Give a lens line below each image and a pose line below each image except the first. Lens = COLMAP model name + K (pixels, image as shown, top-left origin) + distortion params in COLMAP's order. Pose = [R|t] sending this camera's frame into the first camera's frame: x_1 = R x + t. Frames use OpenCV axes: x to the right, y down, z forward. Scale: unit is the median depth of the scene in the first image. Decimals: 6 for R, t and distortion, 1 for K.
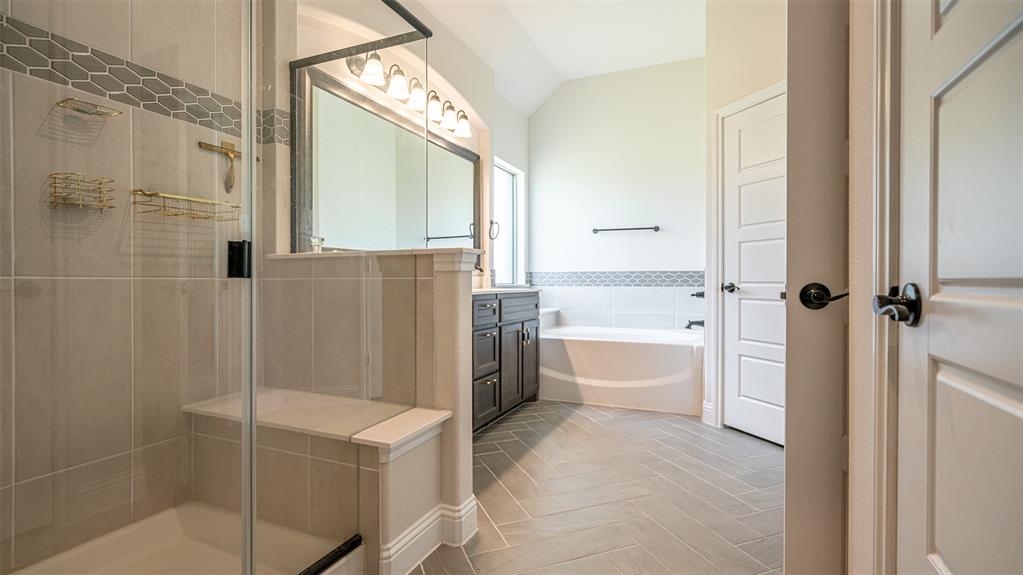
lens RADIAL K [[478.7, 0, 514.4], [0, 478.7, 288.3], [0, 0, 1]] dist [-0.002828, 0.000503]
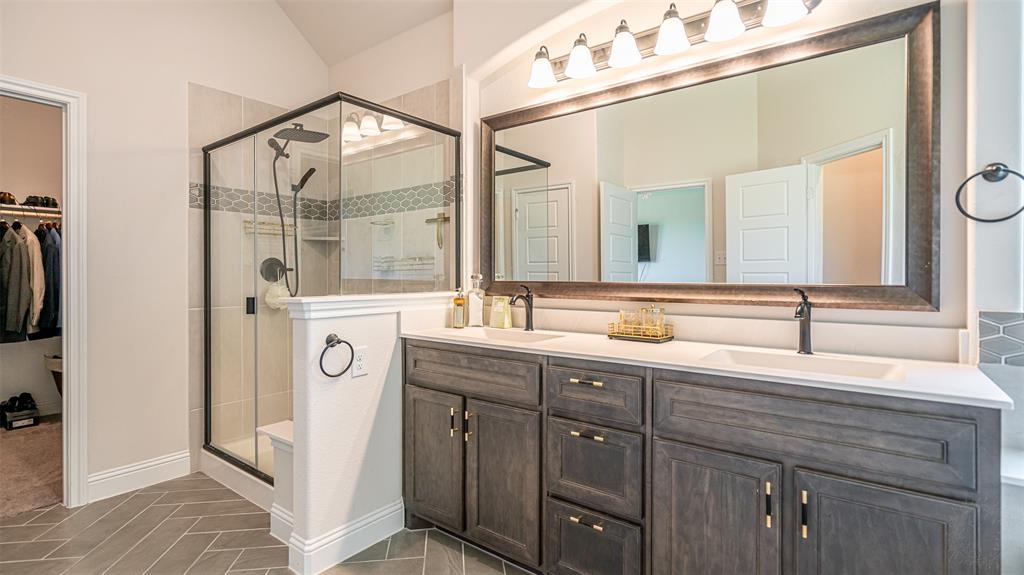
lens RADIAL K [[474.0, 0, 510.2], [0, 474.0, 276.3], [0, 0, 1]] dist [0.003119, 0.000643]
pose [[-0.229014, 0.002916, -0.973419, 0.460959], [-0.012465, 0.999905, 0.005928, -0.080773], [0.973343, 0.013491, -0.228956, 0.964165]]
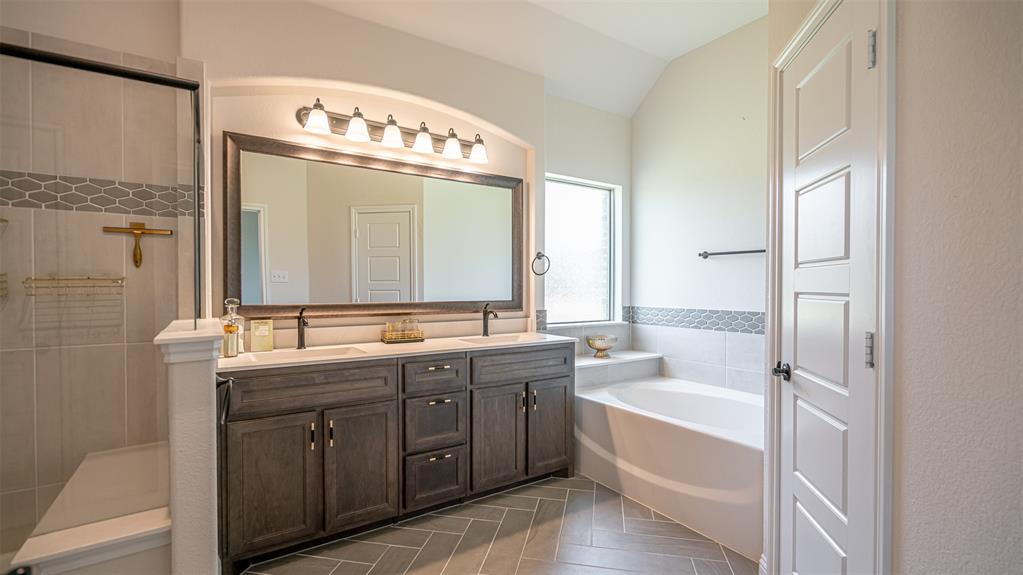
lens RADIAL K [[473.3, 0, 511.3], [0, 473.3, 293.2], [0, 0, 1]] dist [0.001633, 0.000662]
pose [[0.841158, 0.008315, -0.540726, 0.475620], [-0.006974, 0.999965, 0.004528, -0.094067], [0.540745, -0.000038, 0.841187, 0.338155]]
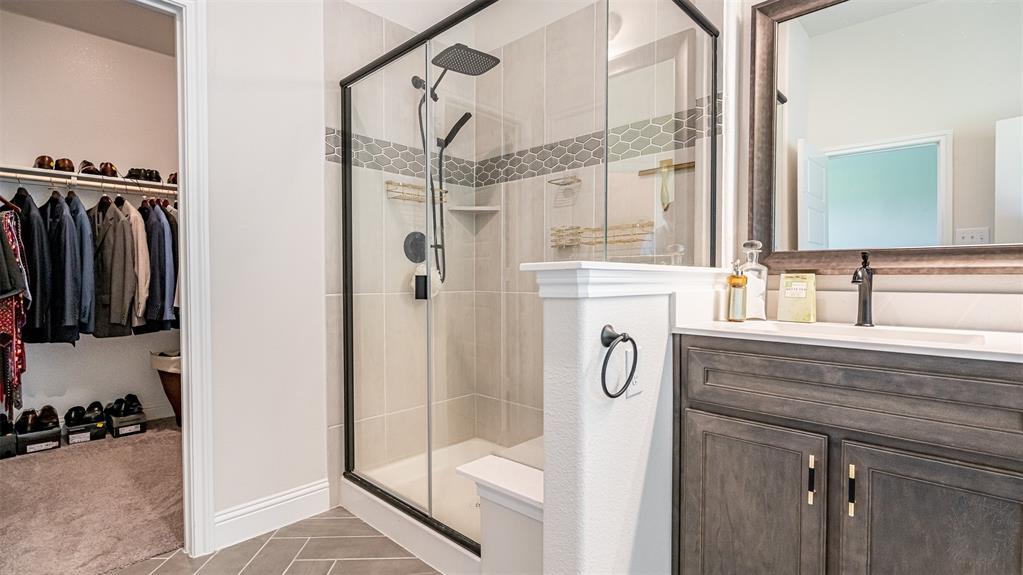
lens RADIAL K [[478.7, 0, 514.4], [0, 478.7, 288.3], [0, 0, 1]] dist [-0.002828, 0.000503]
pose [[-0.332293, 0.020985, -0.942943, 0.287900], [-0.011141, 0.999595, 0.026172, -0.037213], [0.943110, 0.019202, -0.331925, 0.657064]]
